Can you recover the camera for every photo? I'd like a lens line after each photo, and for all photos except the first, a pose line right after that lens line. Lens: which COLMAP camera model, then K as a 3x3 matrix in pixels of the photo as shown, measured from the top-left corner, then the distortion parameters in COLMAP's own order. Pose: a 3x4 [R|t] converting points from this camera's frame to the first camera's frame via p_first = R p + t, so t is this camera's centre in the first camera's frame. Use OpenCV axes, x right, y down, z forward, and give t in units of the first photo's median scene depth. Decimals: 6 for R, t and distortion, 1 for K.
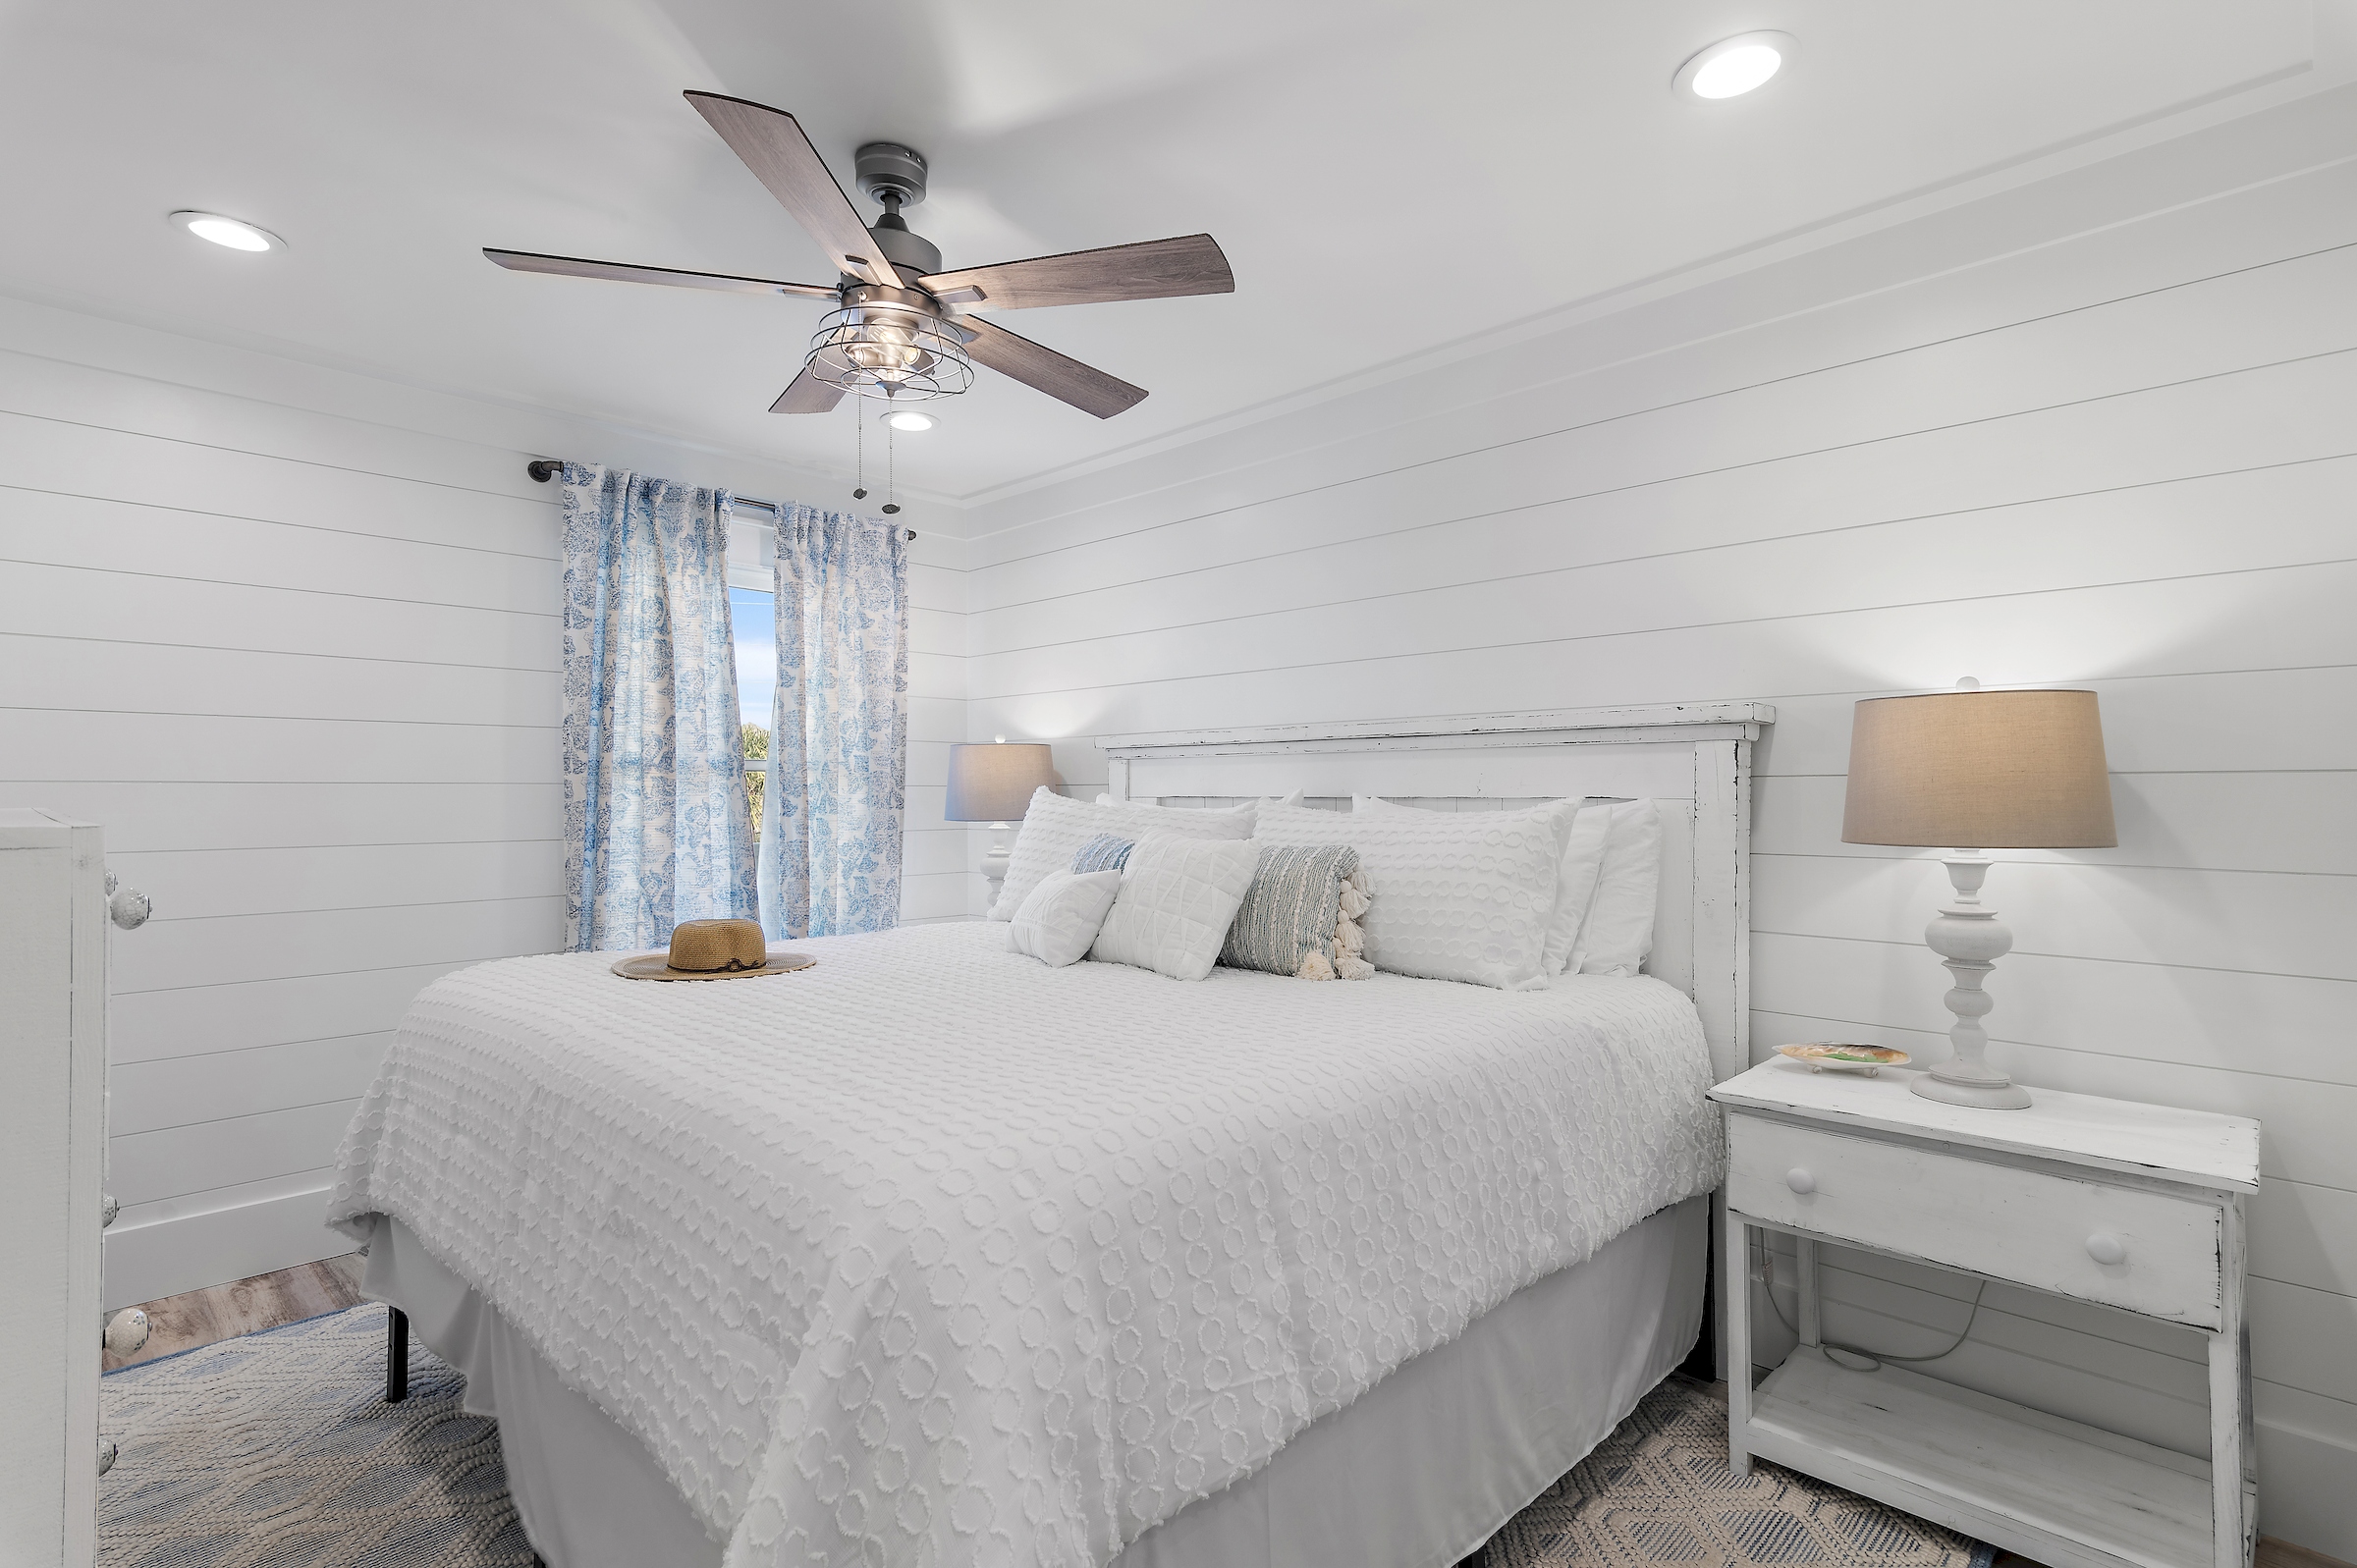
lens RADIAL K [[1090.6, 0, 1216.0], [0, 1090.6, 777.2], [0, 0, 1]] dist [-0.000222, 0.000117]
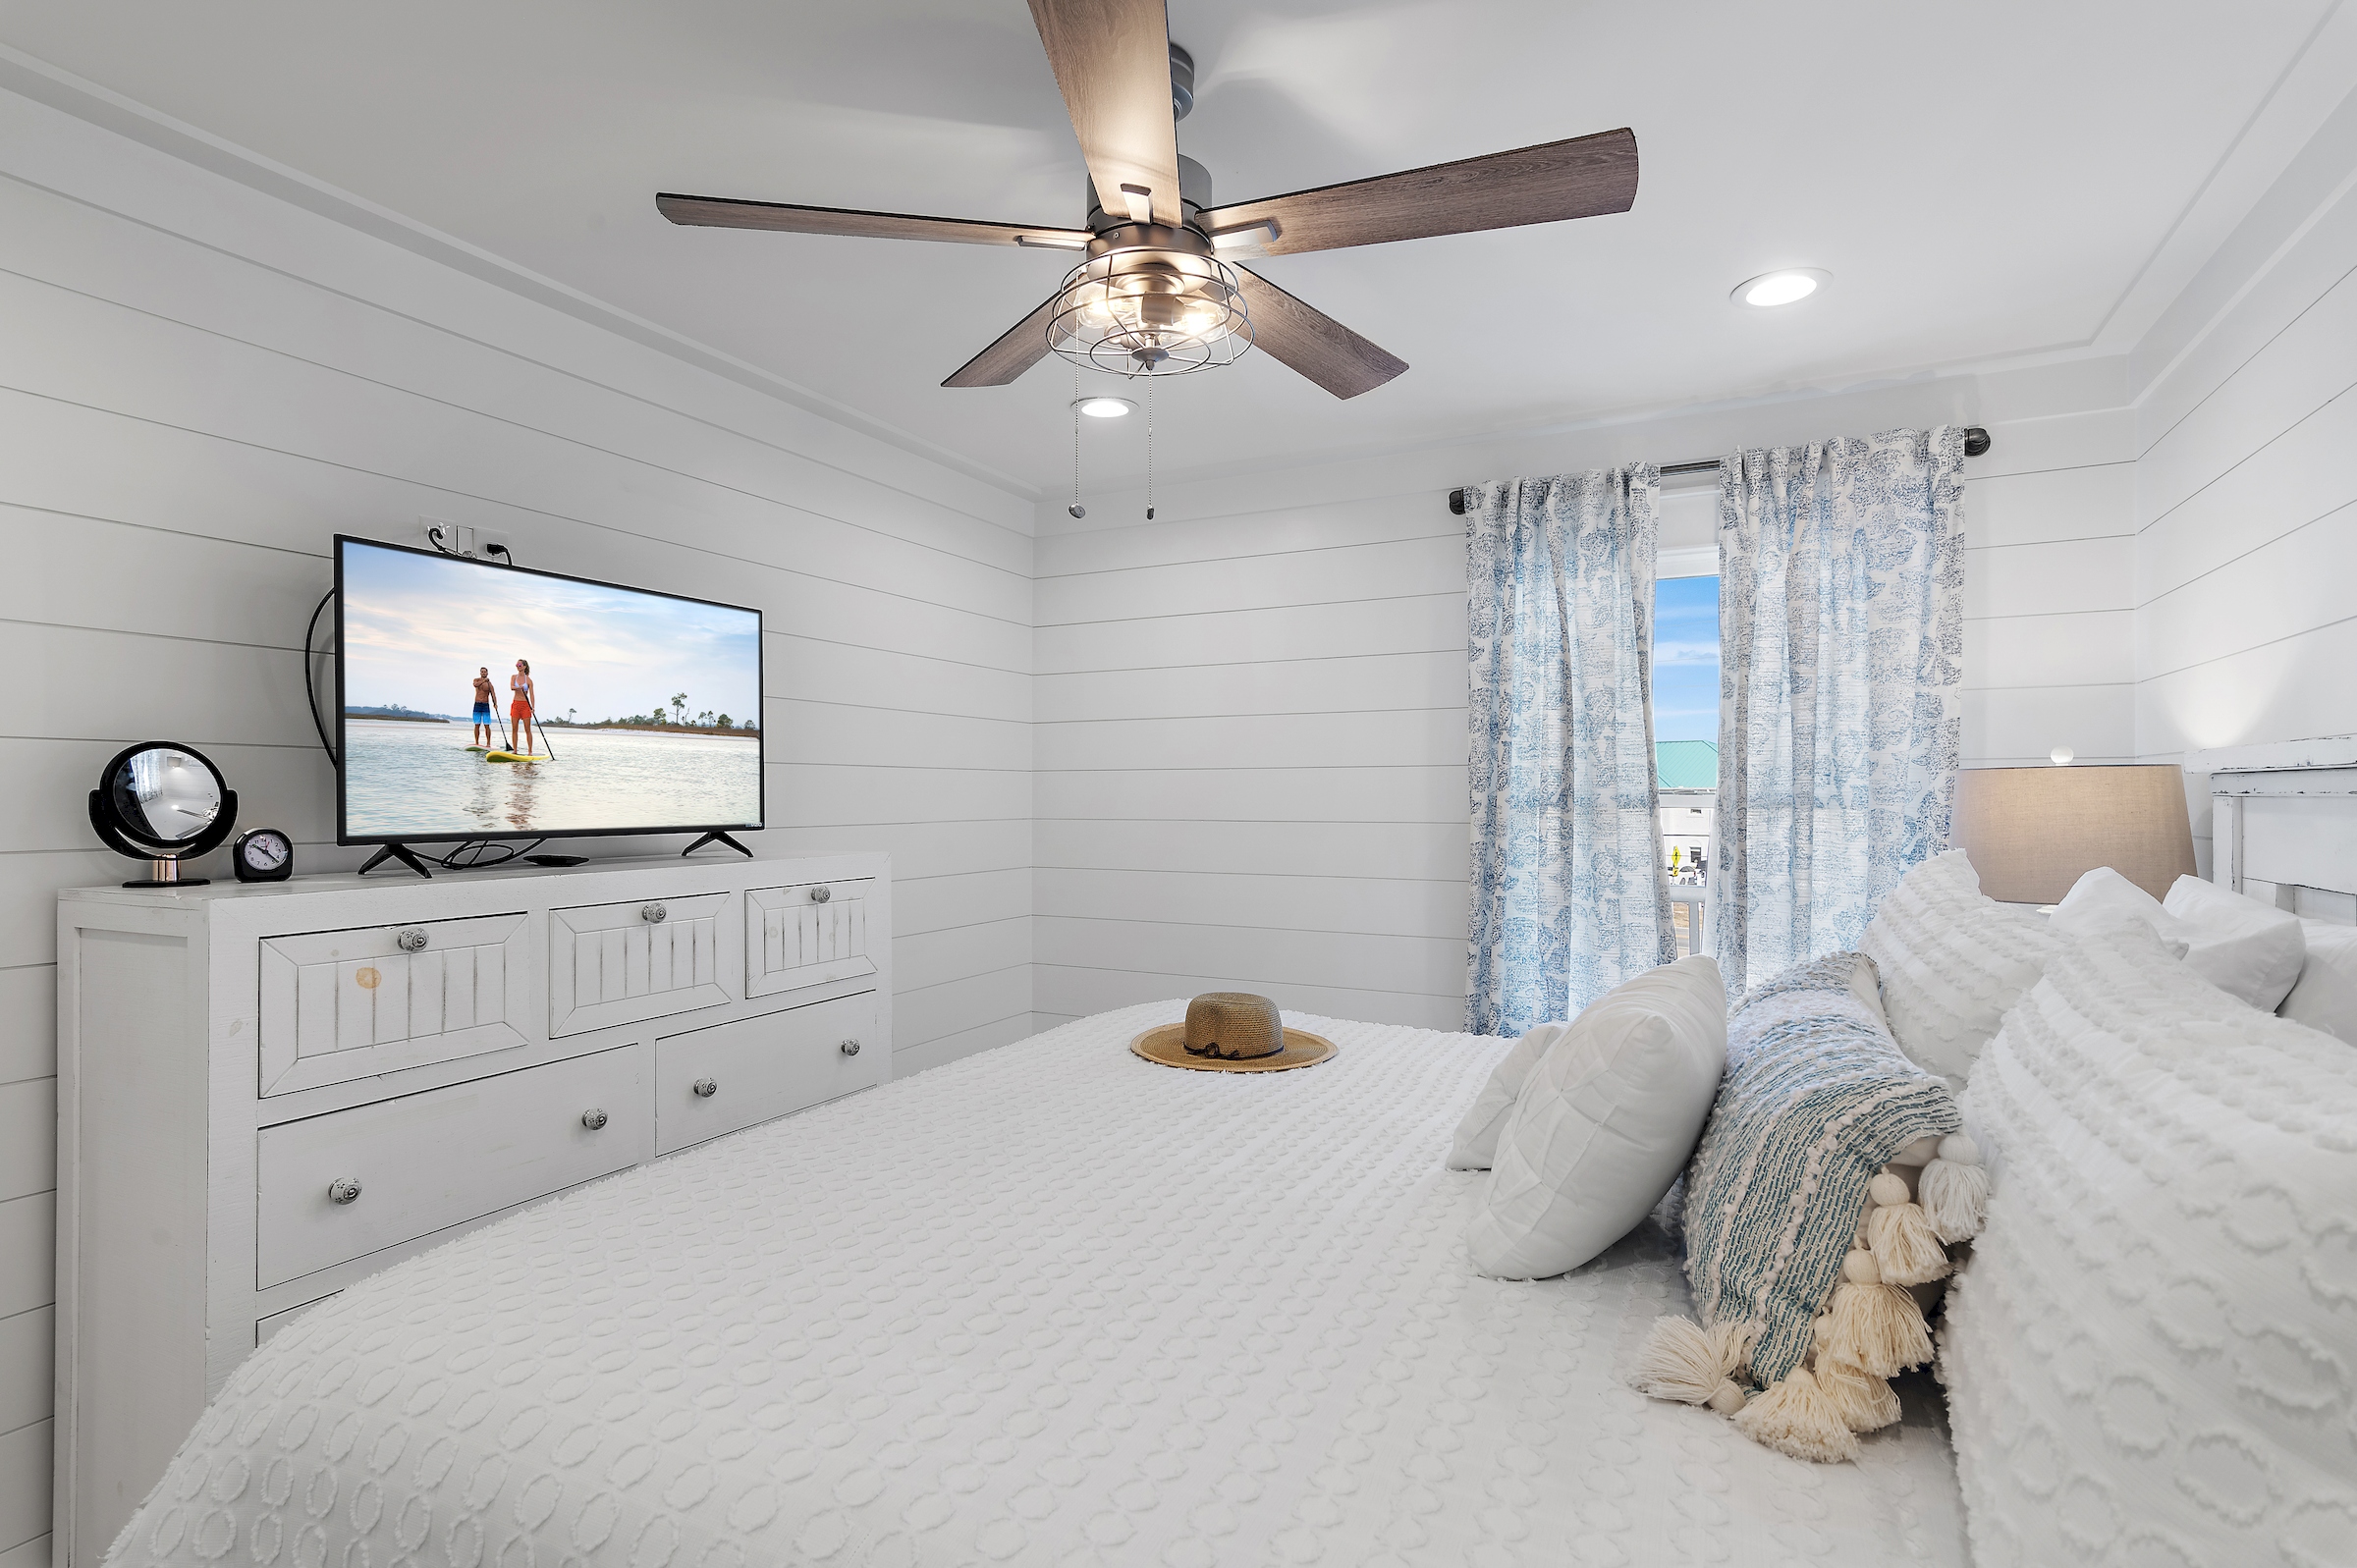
lens RADIAL K [[1155.9, 0, 1181.9], [0, 1155.9, 778.2], [0, 0, 1]] dist [0.019535, 0.000897]
pose [[0.292722, -0.013135, -0.956107, 0.286831], [0.011393, 0.999883, -0.010249, -0.025262], [0.956130, -0.007893, 0.292837, 0.439582]]
